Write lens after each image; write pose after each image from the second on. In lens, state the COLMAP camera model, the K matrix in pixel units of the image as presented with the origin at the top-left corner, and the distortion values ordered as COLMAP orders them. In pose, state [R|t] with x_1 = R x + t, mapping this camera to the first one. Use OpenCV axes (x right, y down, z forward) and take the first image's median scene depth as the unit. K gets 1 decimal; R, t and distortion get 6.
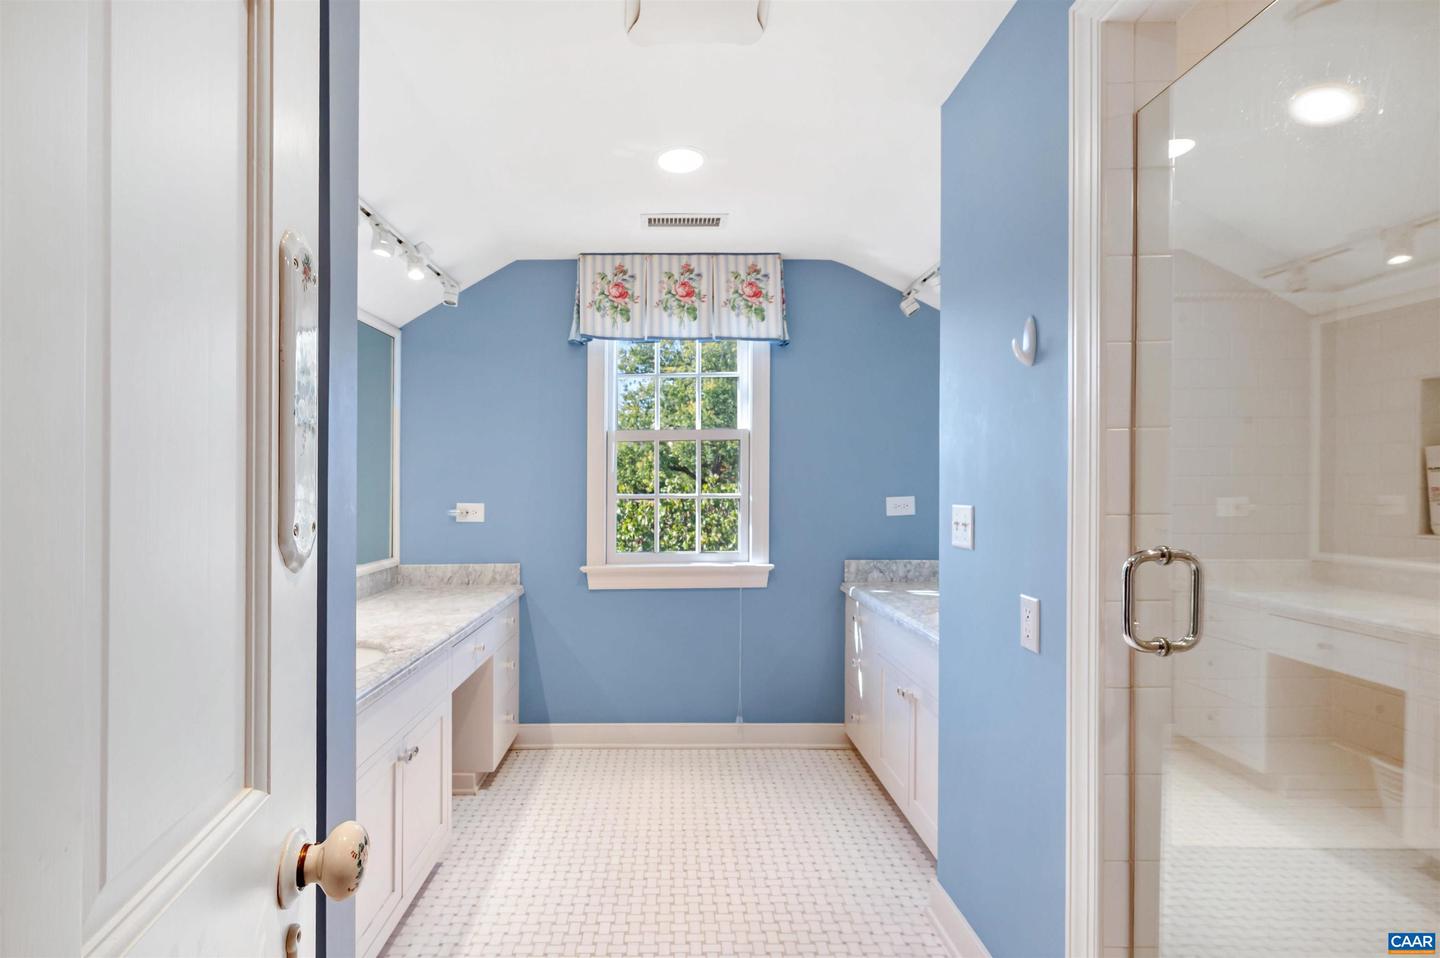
lens RADIAL K [[638.7, 0, 715.4], [0, 638.7, 486.3], [0, 0, 1]] dist [-0.000954, 0.000141]
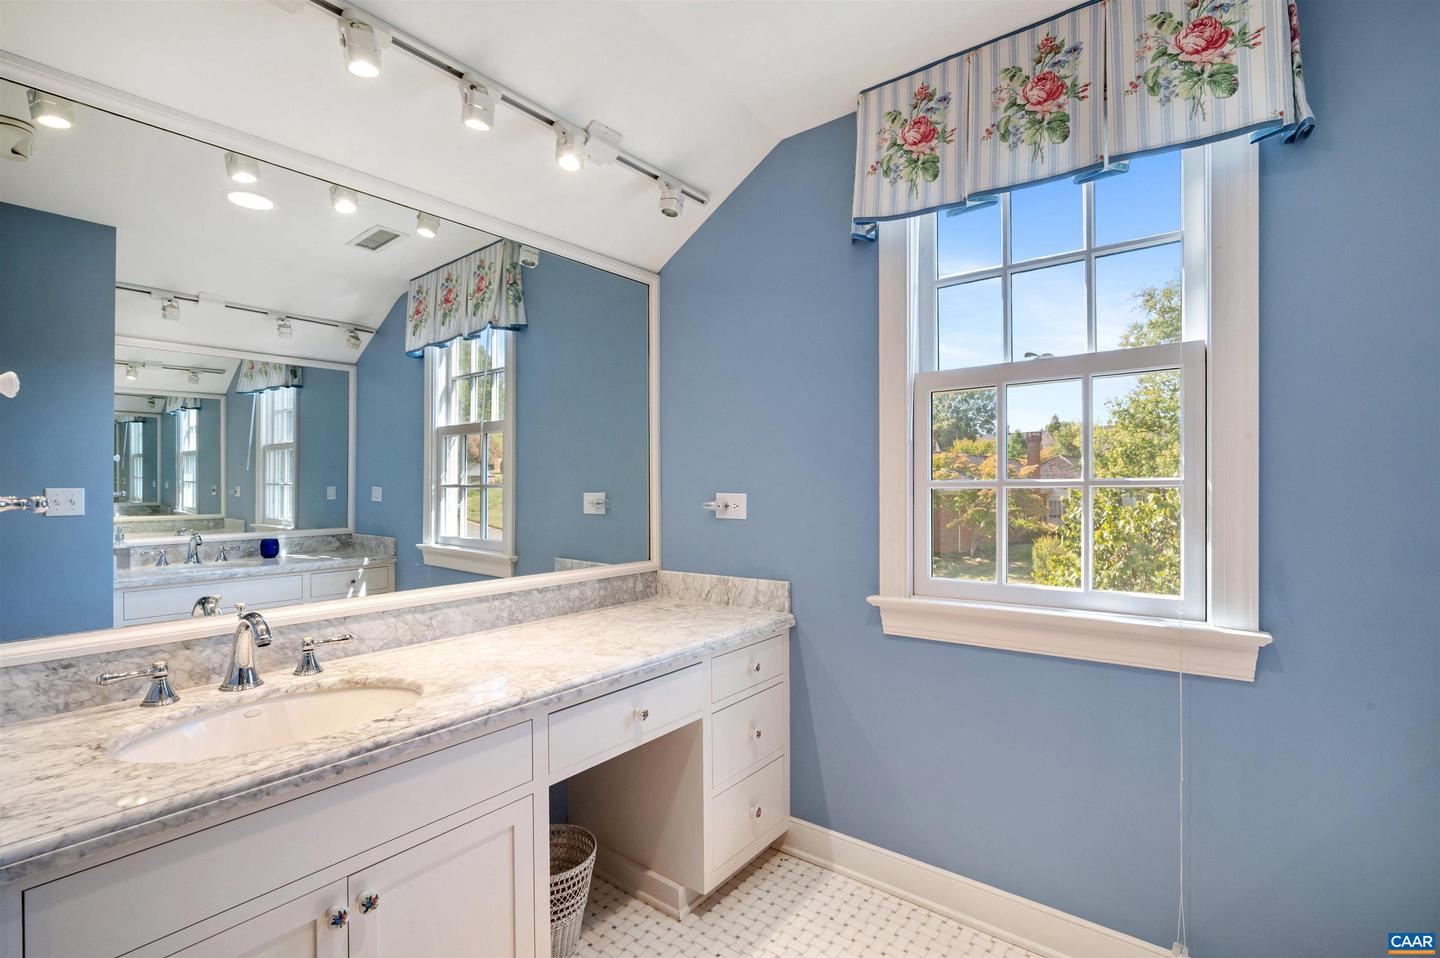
lens RADIAL K [[638.7, 0, 758.5], [0, 638.7, 483.7], [0, 0, 1]] dist [-0.000954, 0.000141]
pose [[0.770763, -0.005345, -0.637099, 0.104018], [0.002020, 0.999980, -0.005945, 0.019624], [0.637119, 0.003295, 0.770759, 0.447769]]
